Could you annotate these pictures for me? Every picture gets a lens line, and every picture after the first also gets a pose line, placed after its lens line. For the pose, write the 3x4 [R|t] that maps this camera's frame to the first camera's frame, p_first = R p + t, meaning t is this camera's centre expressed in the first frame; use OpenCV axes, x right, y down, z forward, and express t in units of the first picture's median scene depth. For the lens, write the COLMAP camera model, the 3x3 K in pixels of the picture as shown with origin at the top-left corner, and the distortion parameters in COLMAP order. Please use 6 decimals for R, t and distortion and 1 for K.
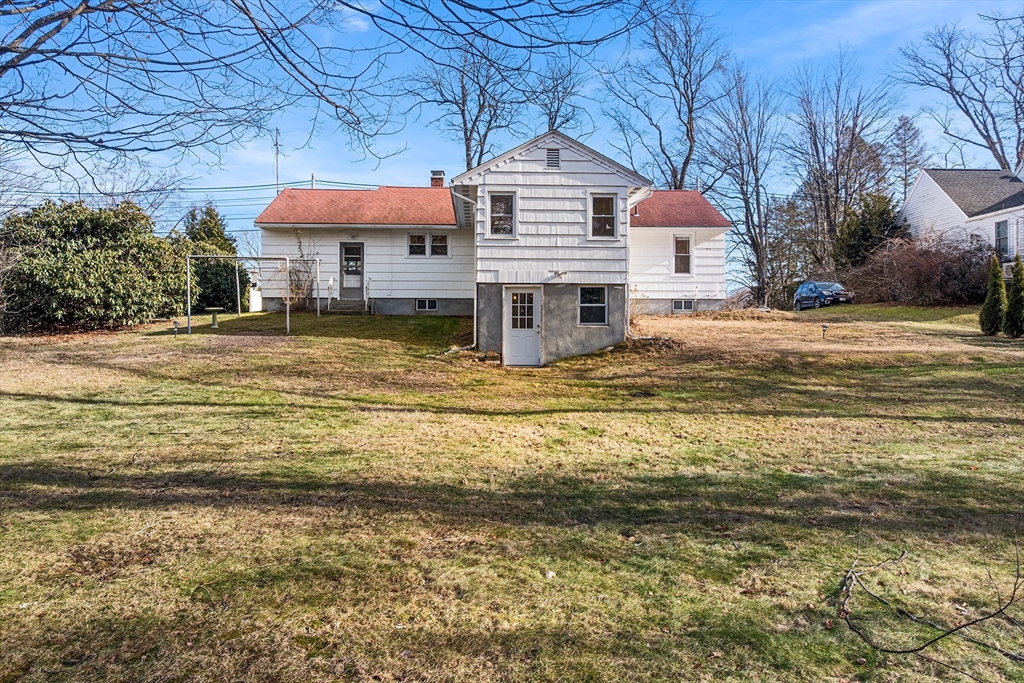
lens RADIAL K [[708.8, 0, 506.5], [0, 708.8, 365.3], [0, 0, 1]] dist [-0.006125, -0.003052]
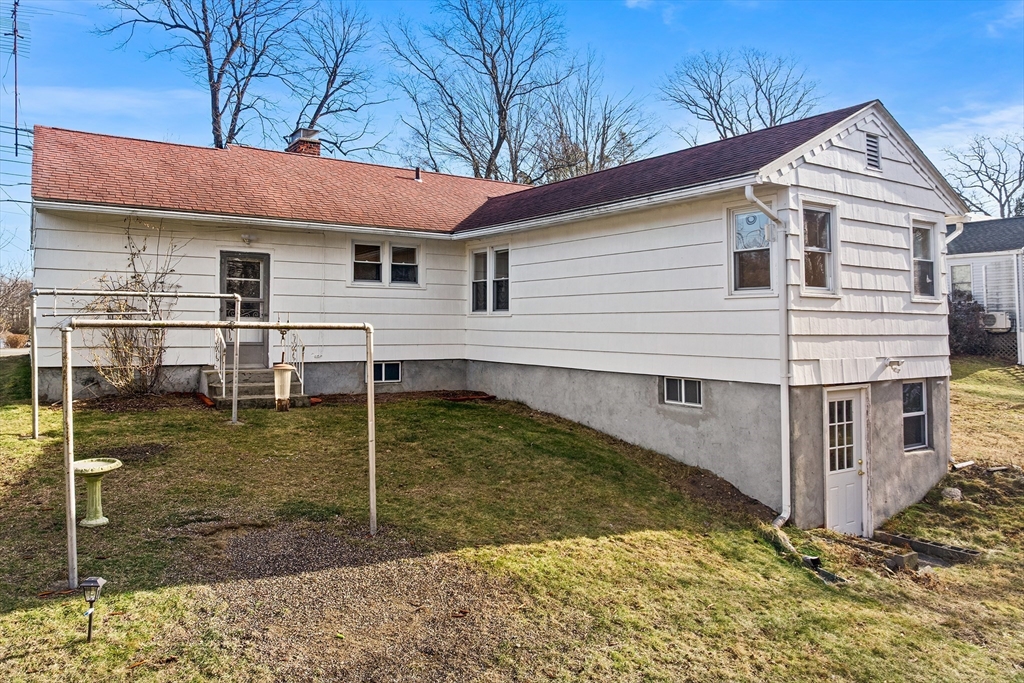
lens RADIAL K [[734.5, 0, 508.4], [0, 734.5, 309.8], [0, 0, 1]] dist [-0.006855, -0.002466]
pose [[0.853408, 0.011288, 0.521121, -0.464153], [0.020276, 0.998290, -0.054828, -0.143586], [-0.520849, 0.057357, 0.851720, 0.665937]]
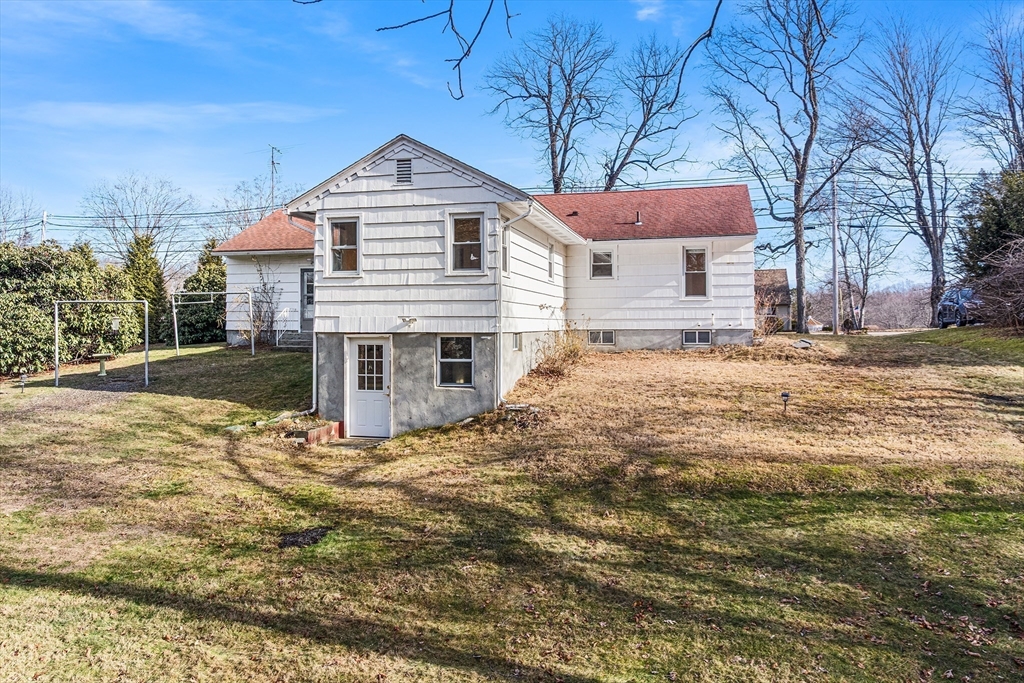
lens RADIAL K [[714.3, 0, 512.0], [0, 714.3, 341.5], [0, 0, 1]] dist [-0.012887, -0.001754]
pose [[0.959907, 0.001832, -0.280313, 0.394530], [-0.007836, 0.999763, -0.020300, -0.090579], [0.280209, 0.021682, 0.959694, 0.286029]]
